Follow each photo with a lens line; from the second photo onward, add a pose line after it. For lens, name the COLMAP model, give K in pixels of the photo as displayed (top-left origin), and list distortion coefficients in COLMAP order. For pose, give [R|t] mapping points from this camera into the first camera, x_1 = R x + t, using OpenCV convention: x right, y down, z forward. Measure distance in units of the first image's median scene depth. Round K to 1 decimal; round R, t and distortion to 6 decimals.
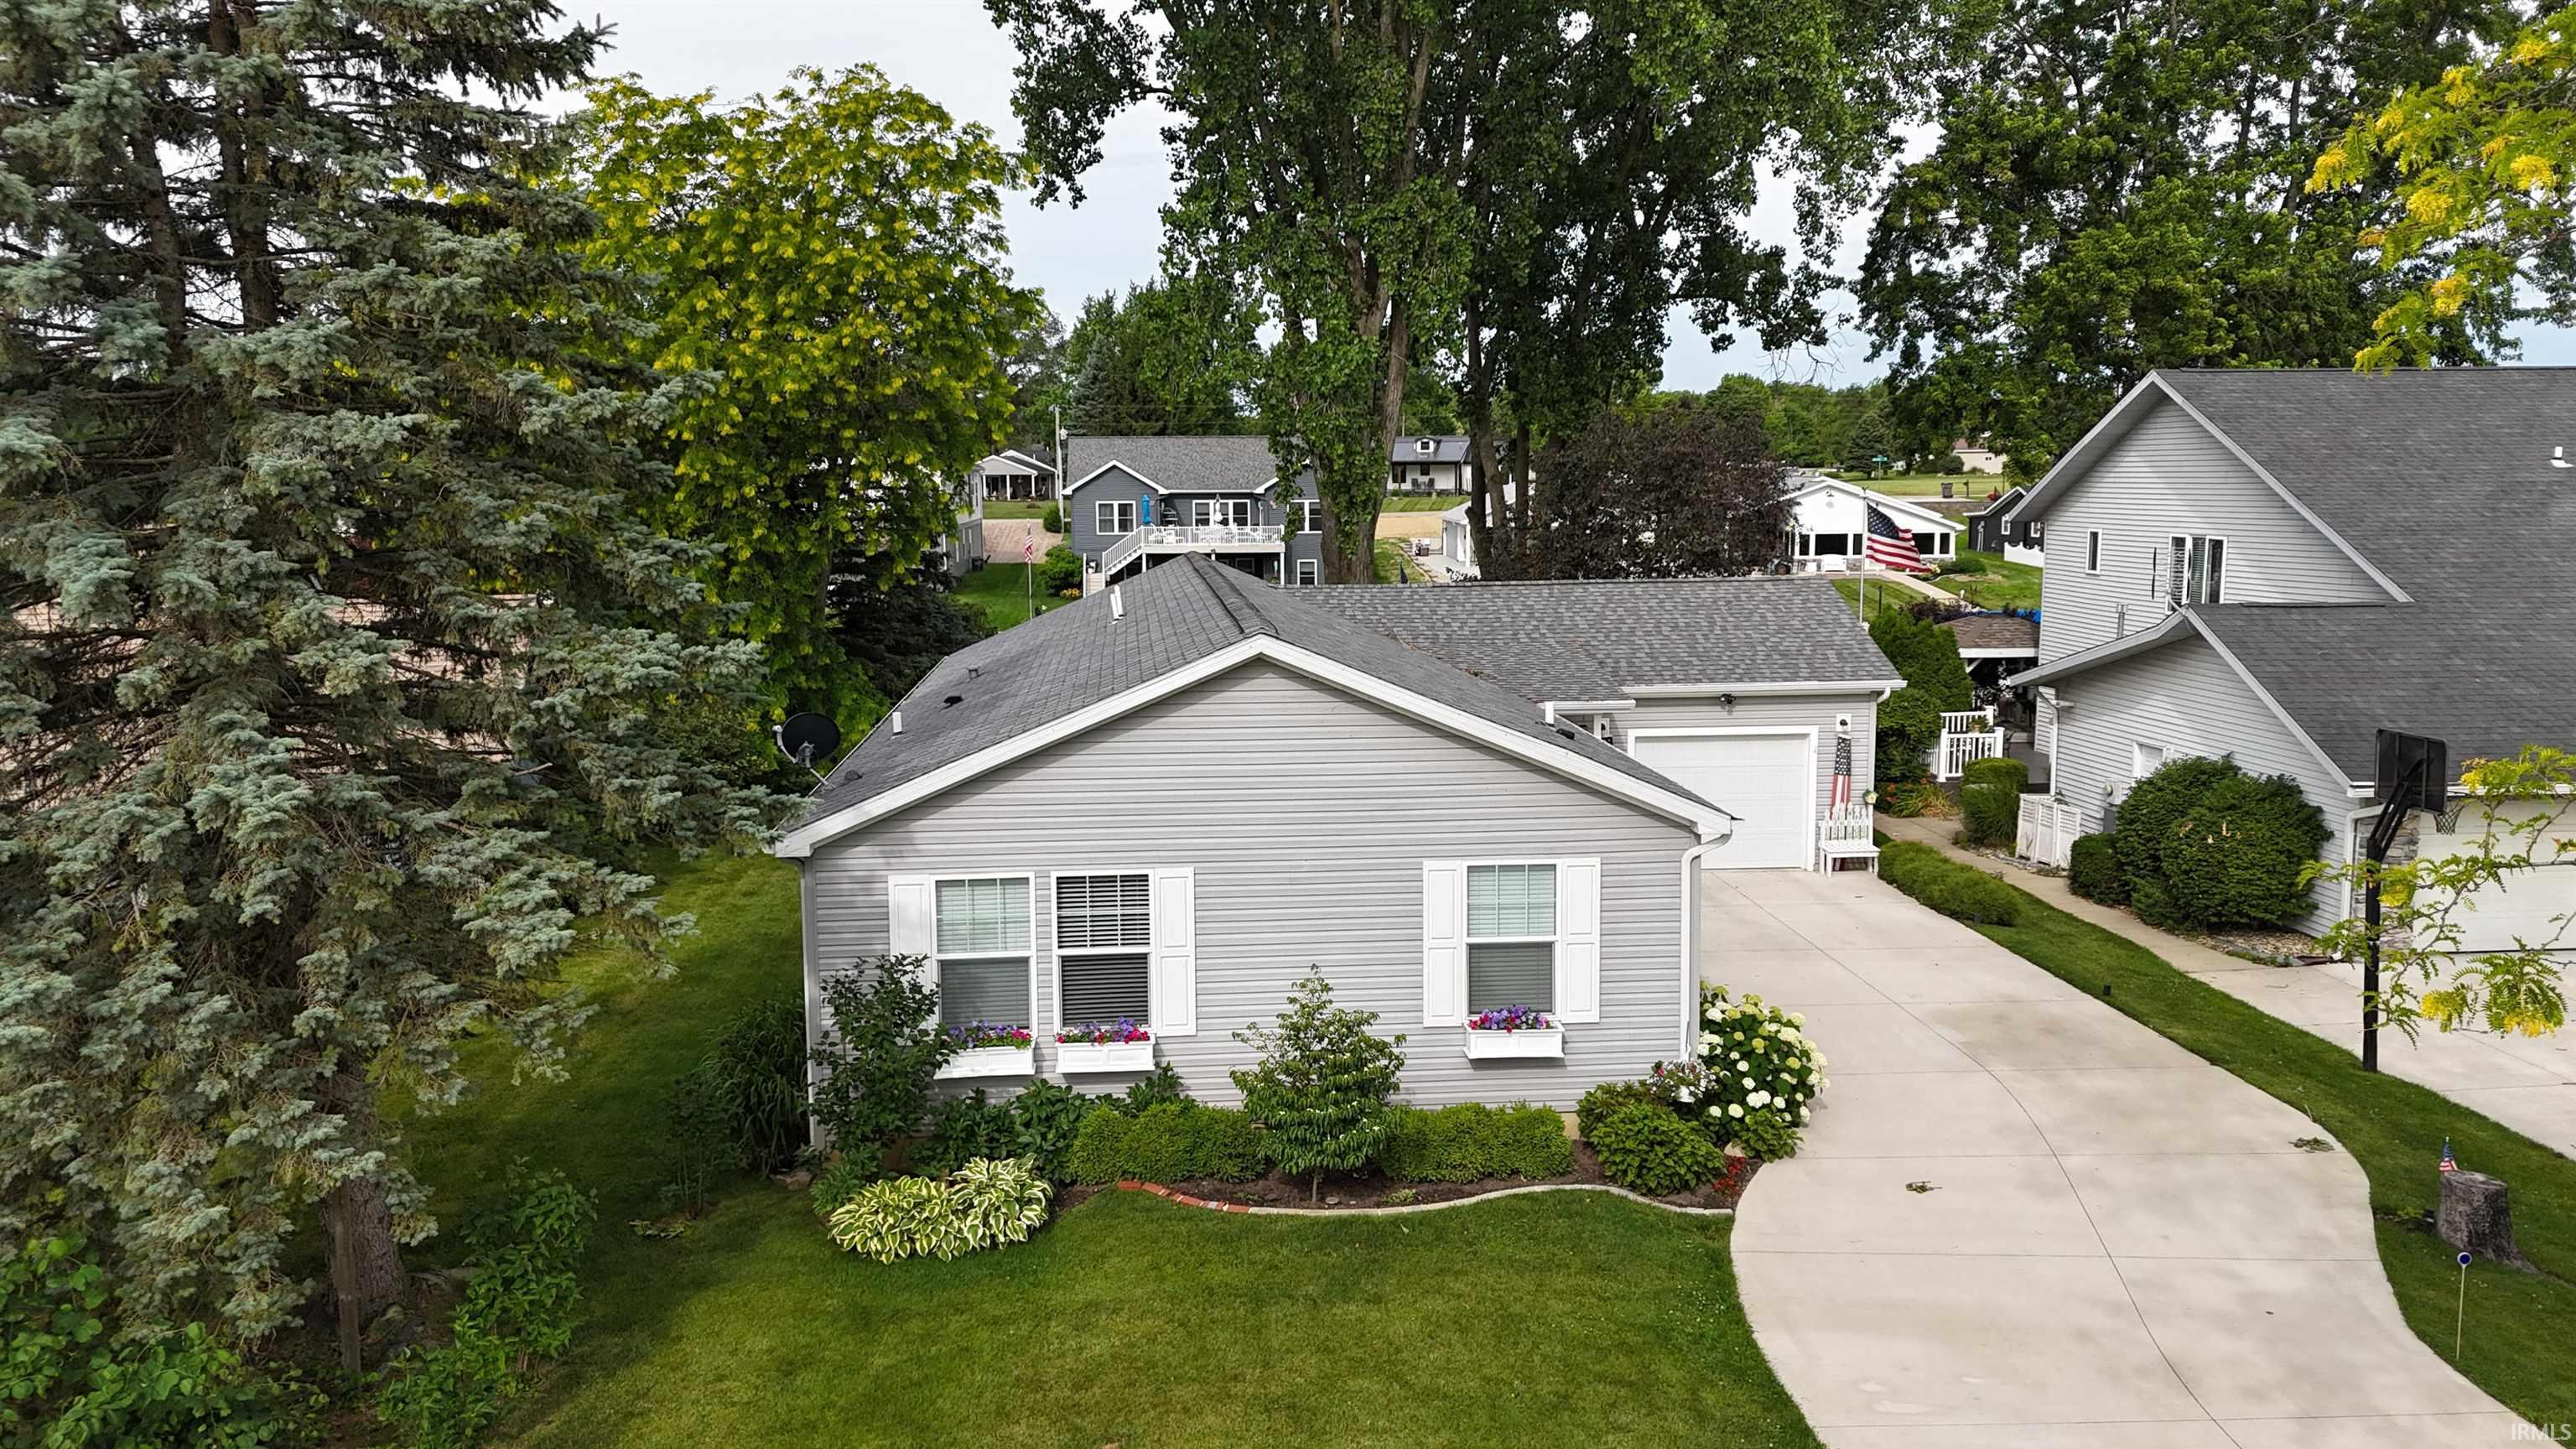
lens RADIAL K [[1896.9, 0, 1303.4], [0, 1896.9, 723.0], [0, 0, 1]] dist [0.070425, -0.063907]
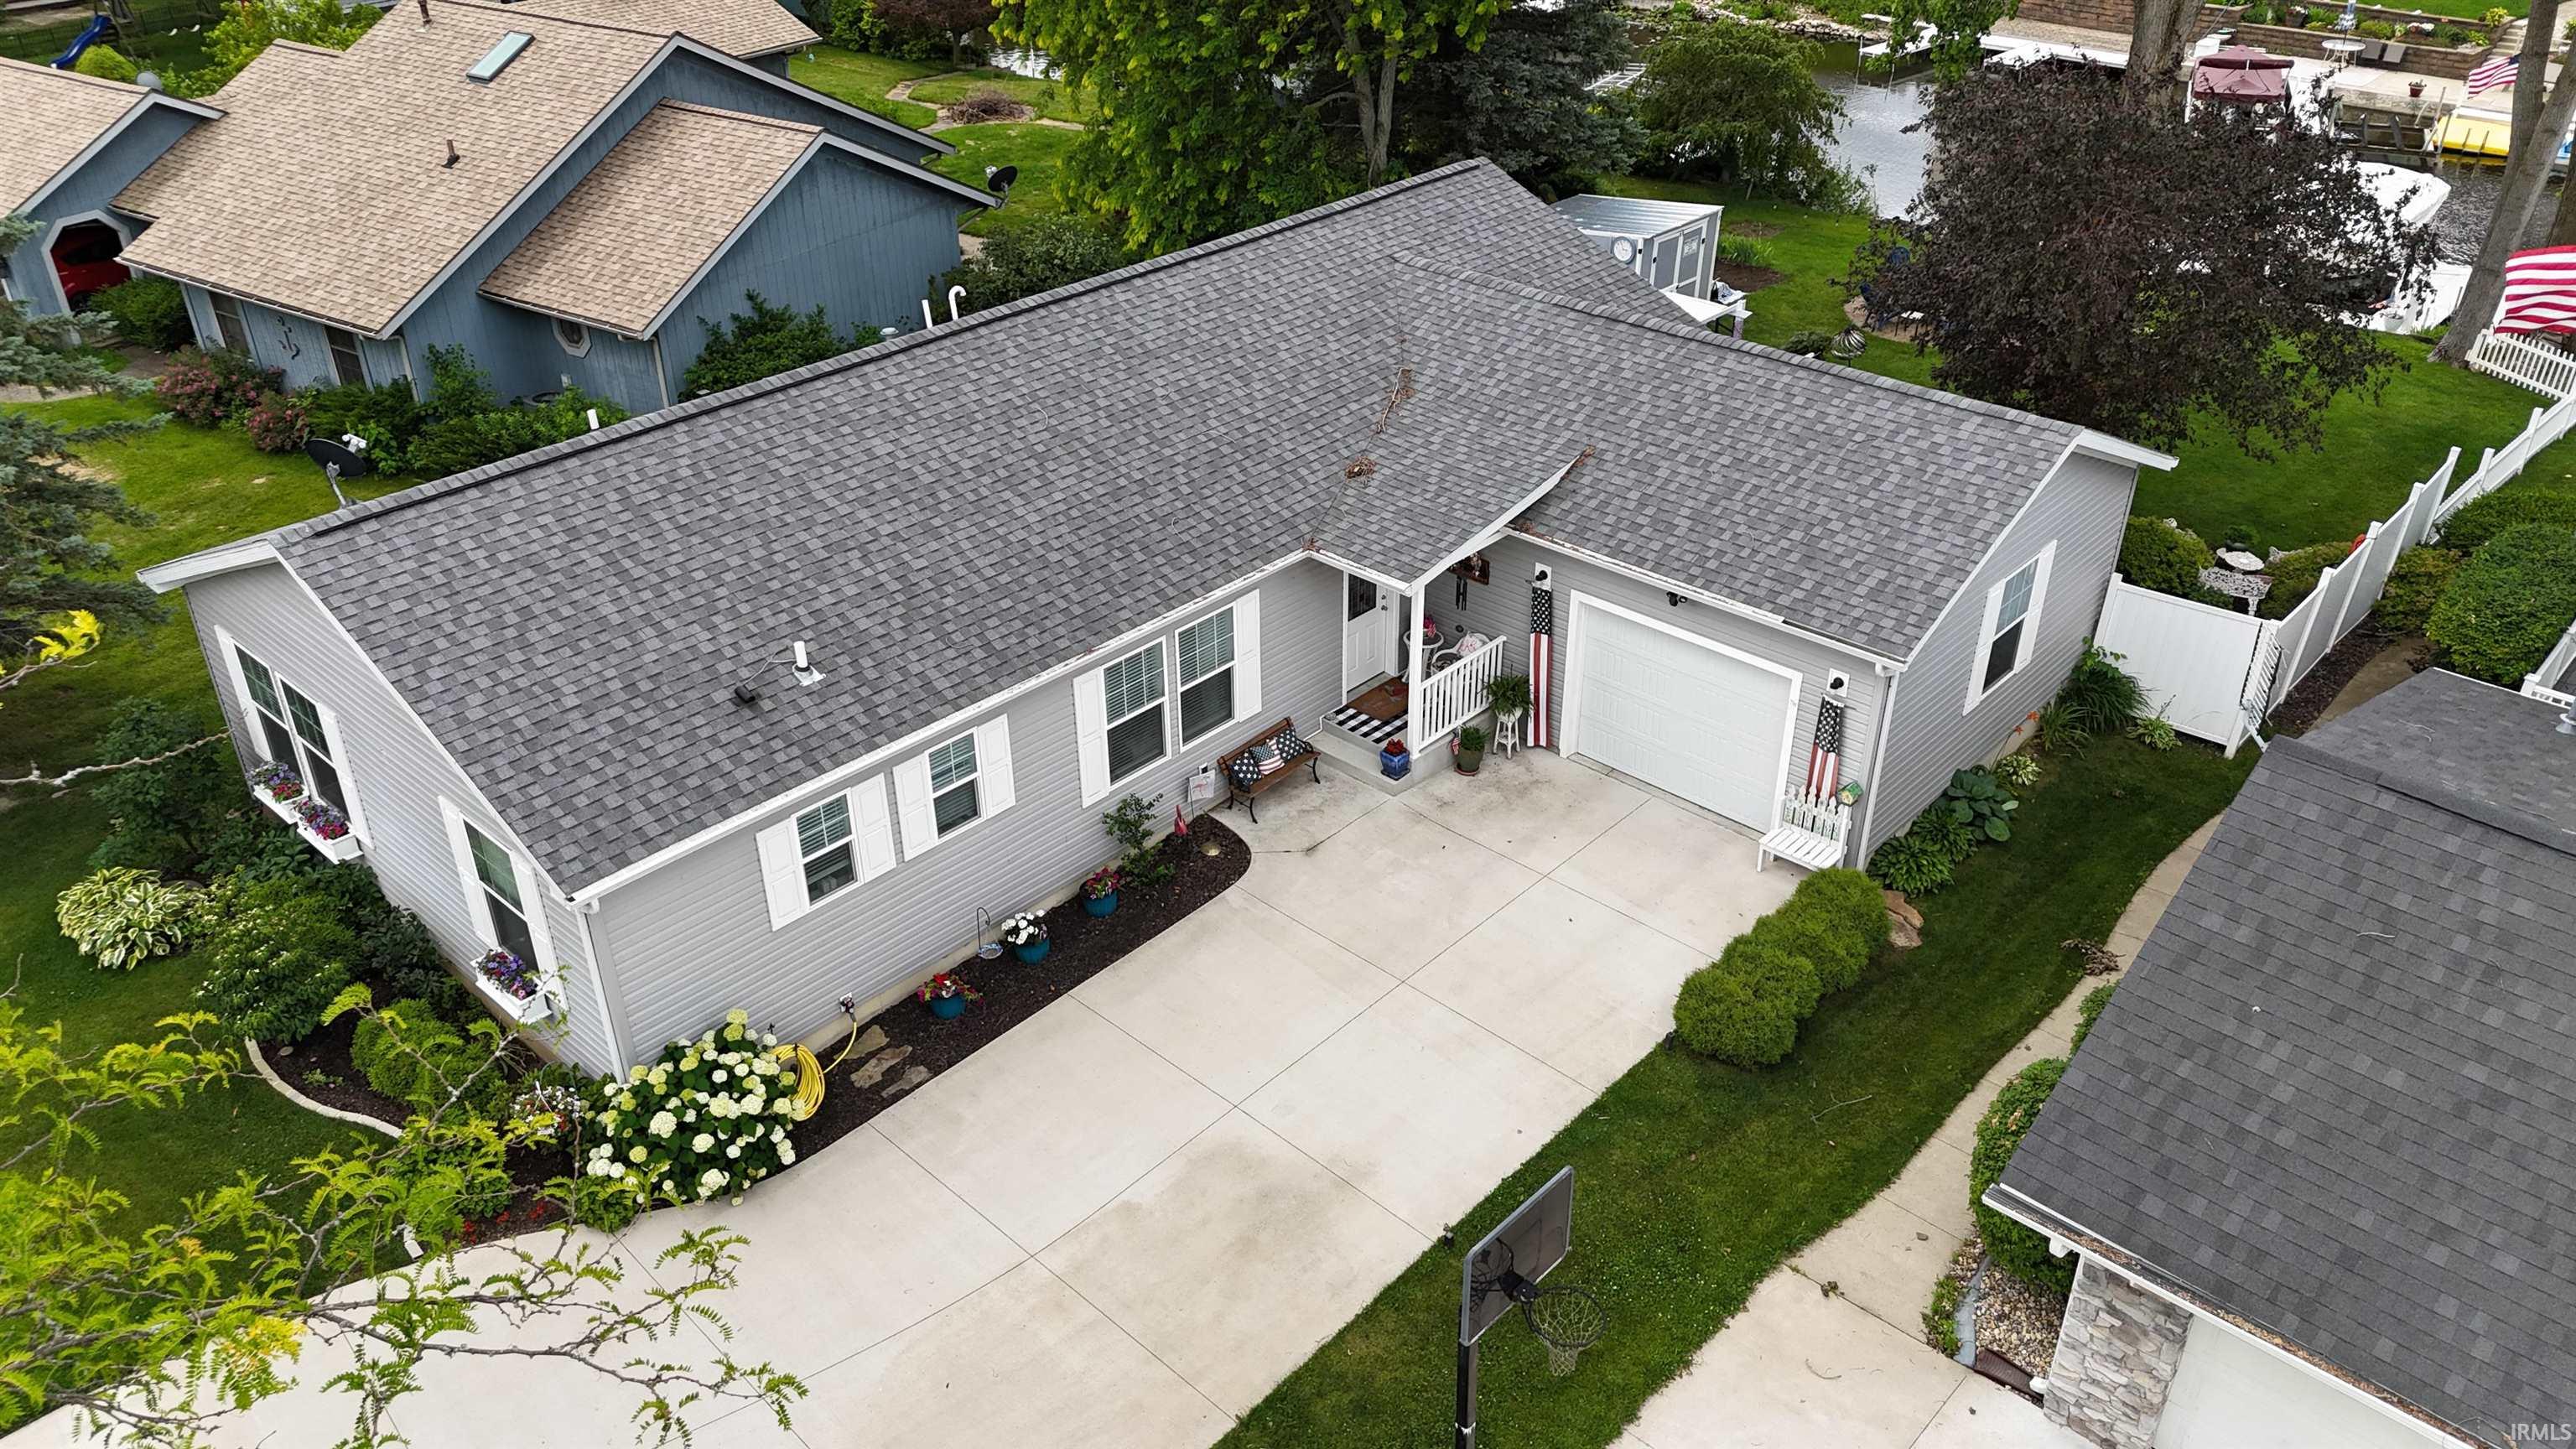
lens RADIAL K [[1896.9, 0, 1282.2], [0, 1896.9, 707.5], [0, 0, 1]] dist [0.070425, -0.063907]
pose [[0.662860, 0.384771, -0.642314, 0.864677], [-0.092586, 0.893394, 0.439631, -0.398523], [0.742997, -0.231945, 0.627820, 0.620907]]
